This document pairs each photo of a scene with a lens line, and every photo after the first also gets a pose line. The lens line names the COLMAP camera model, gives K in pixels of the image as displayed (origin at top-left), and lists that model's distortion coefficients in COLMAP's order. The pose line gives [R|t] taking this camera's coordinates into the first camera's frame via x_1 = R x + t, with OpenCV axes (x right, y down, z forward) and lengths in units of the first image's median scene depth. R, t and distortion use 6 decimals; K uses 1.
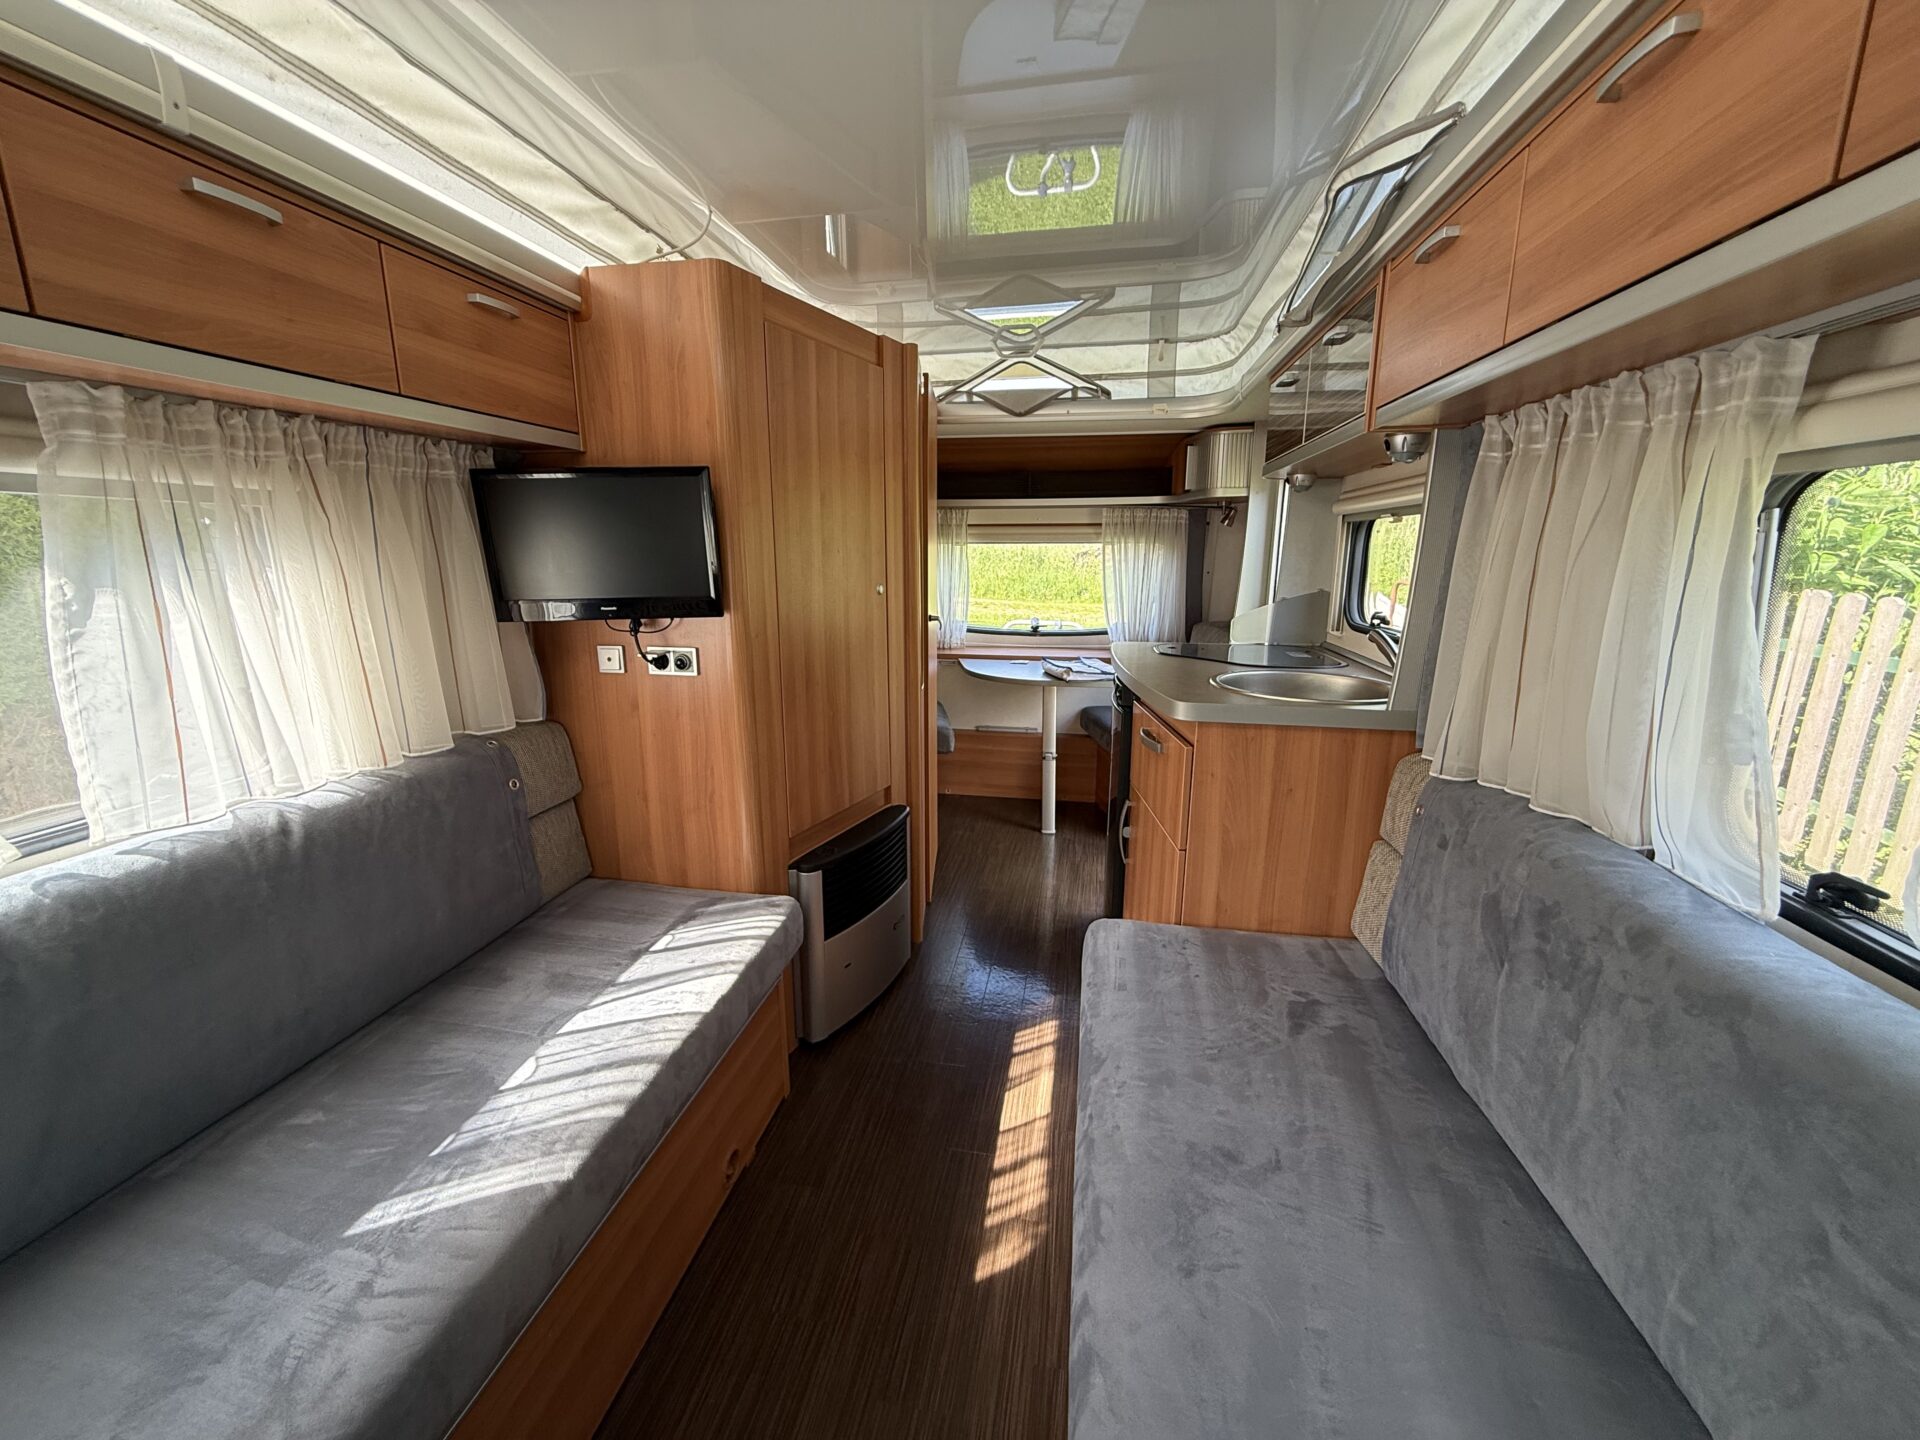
lens RADIAL K [[766.8, 0, 951.3], [0, 766.8, 714.8], [0, 0, 1]] dist [-0.000934, 0.000503]
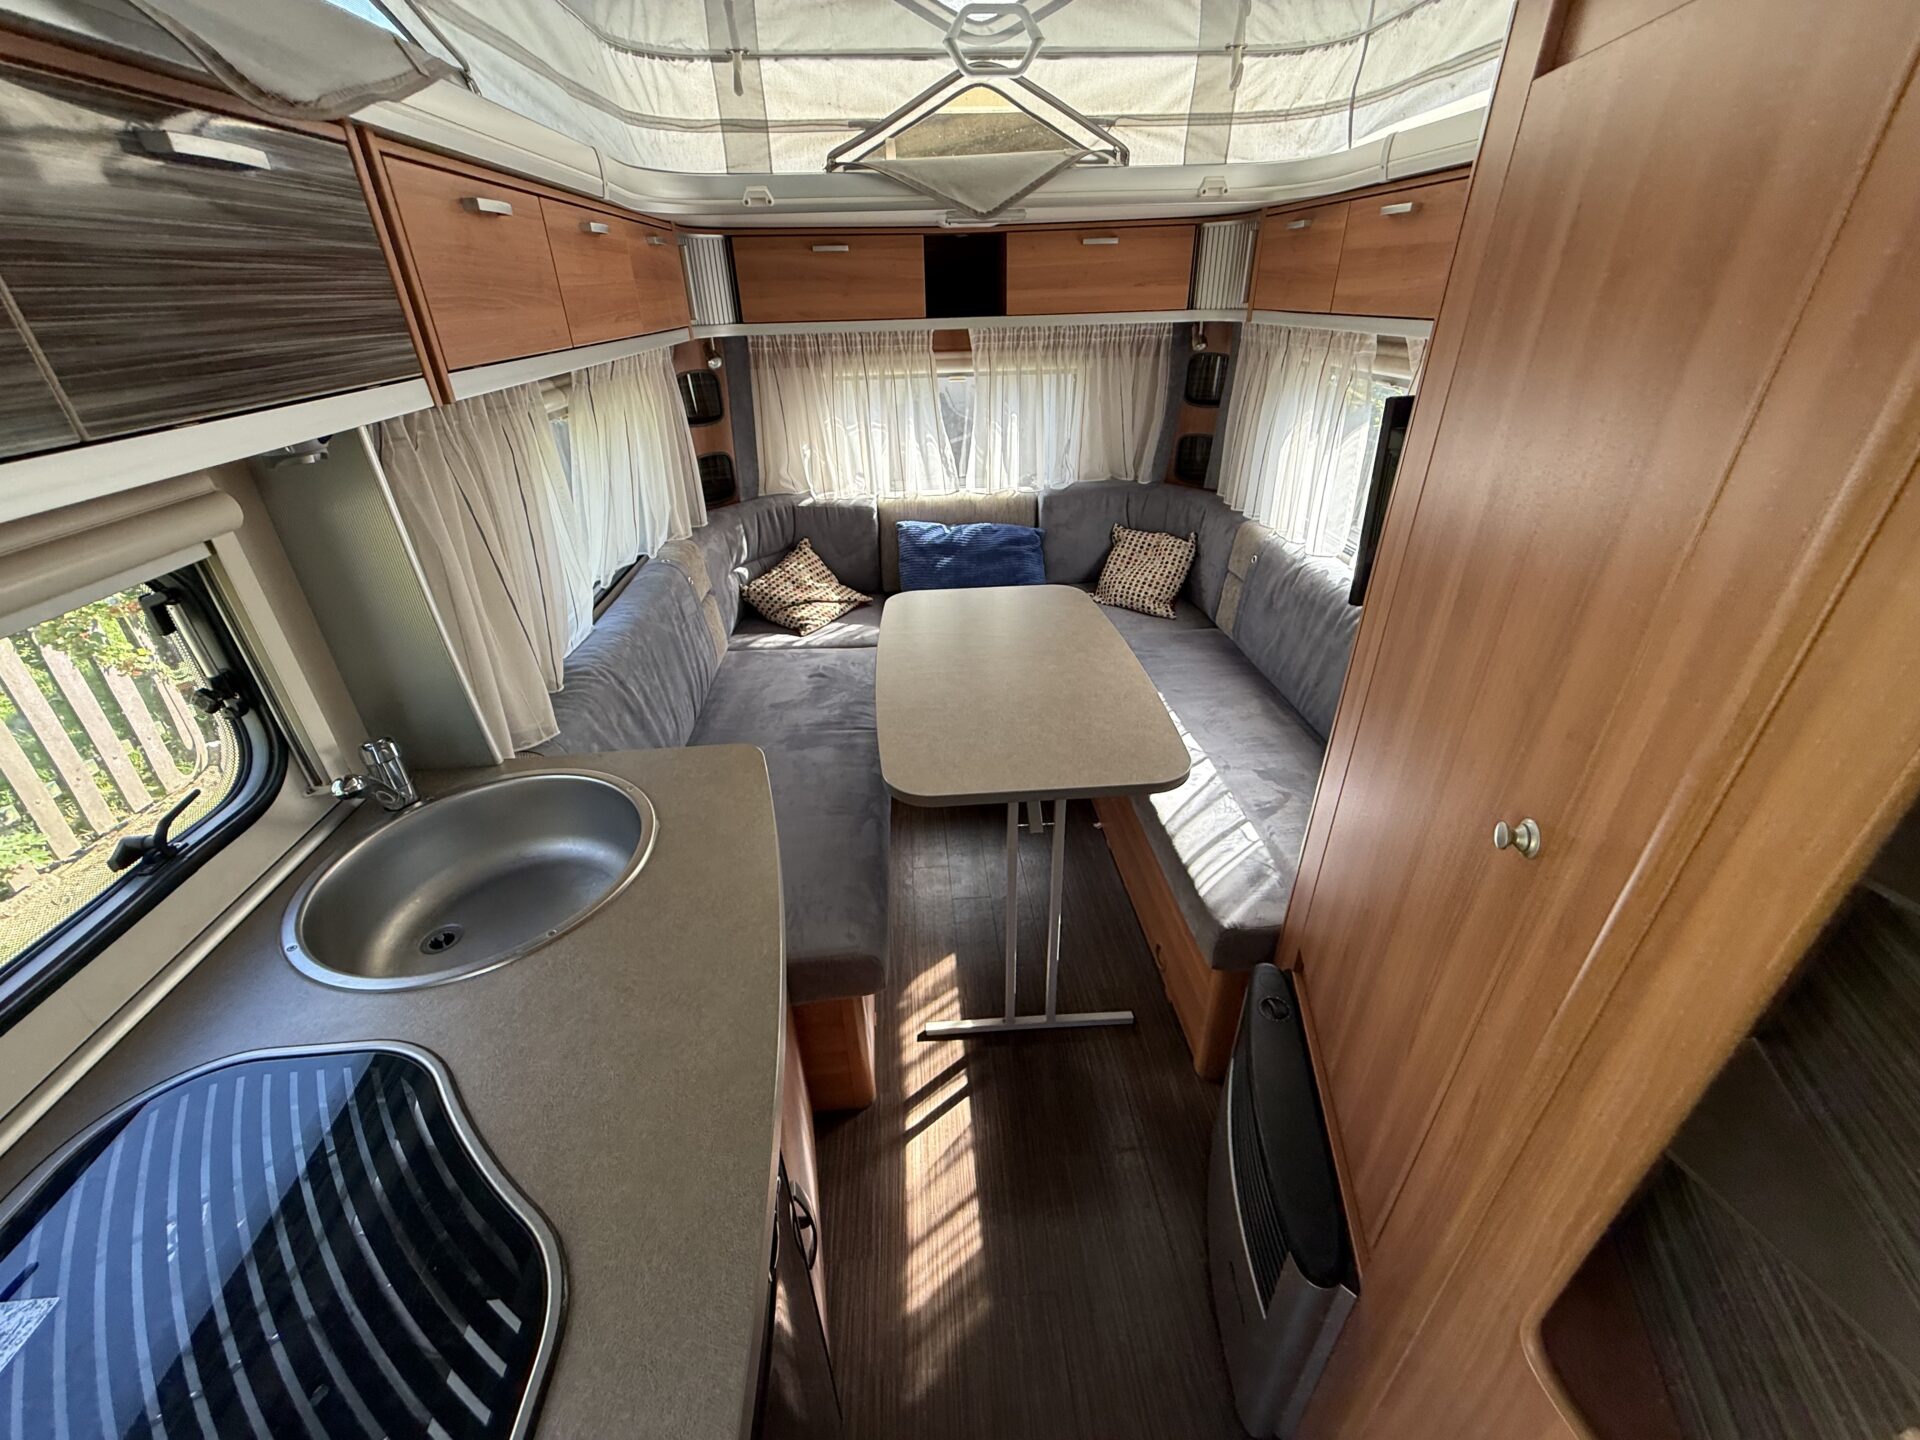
lens RADIAL K [[766.8, 0, 951.3], [0, 766.8, 714.8], [0, 0, 1]] dist [-0.000934, 0.000503]
pose [[-0.967987, 0.144888, -0.204960, 0.275891], [-0.027626, 0.750111, 0.660734, -0.594873], [0.249475, 0.645245, -0.722095, 1.691486]]
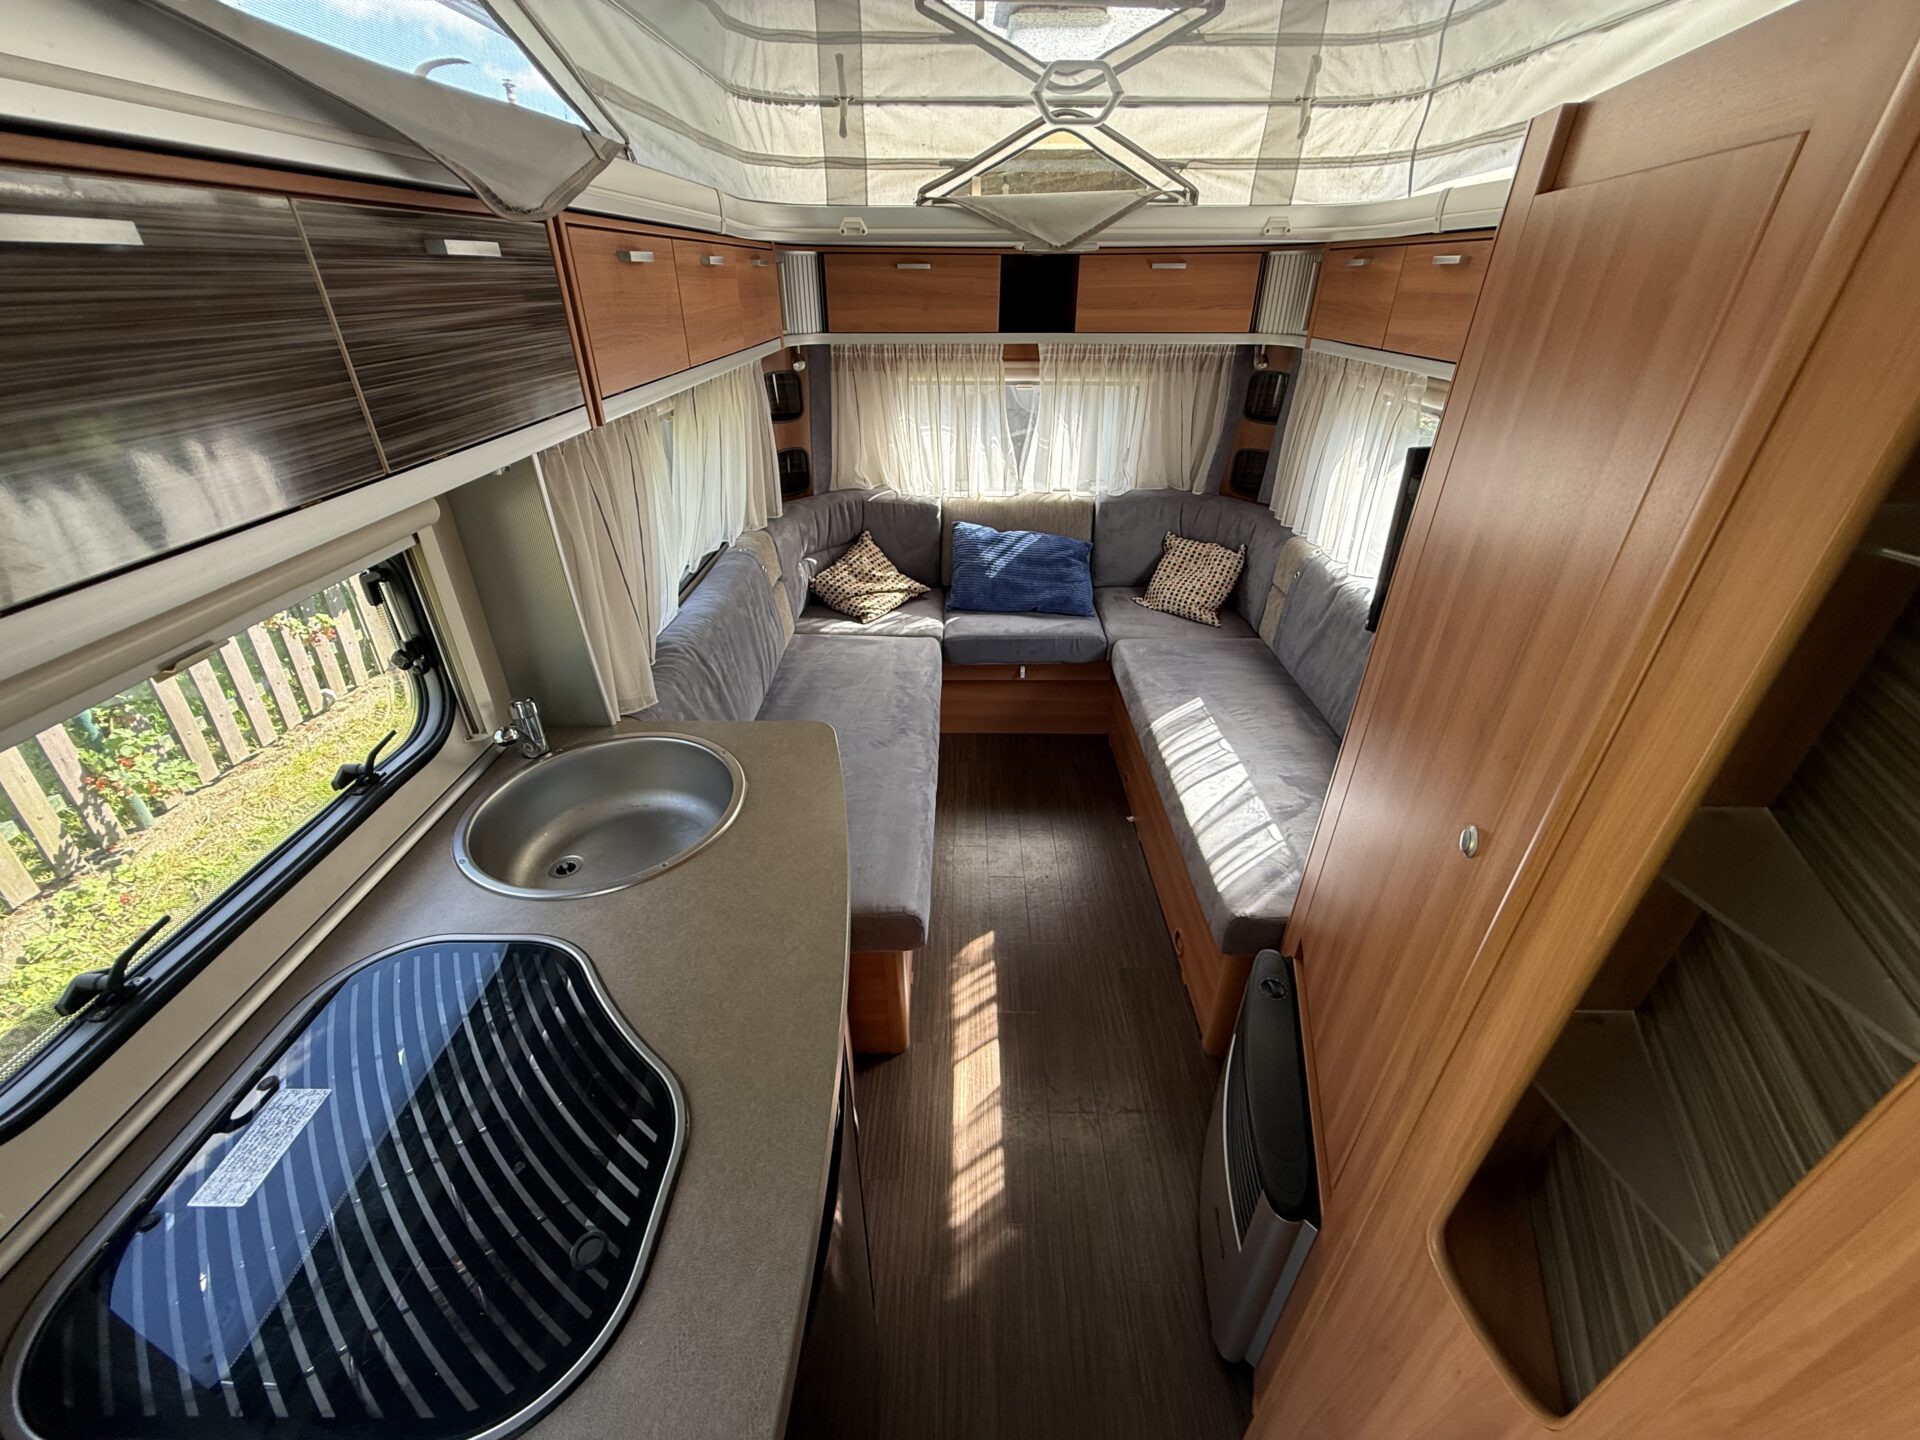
lens RADIAL K [[765.8, 0, 951.7], [0, 765.8, 713.0], [0, 0, 1]] dist [0.001122, 0.000120]
pose [[-0.985716, 0.085654, -0.145010, 0.301412], [-0.034714, 0.739194, 0.672598, -0.675055], [0.164801, 0.668024, -0.725661, 1.772718]]
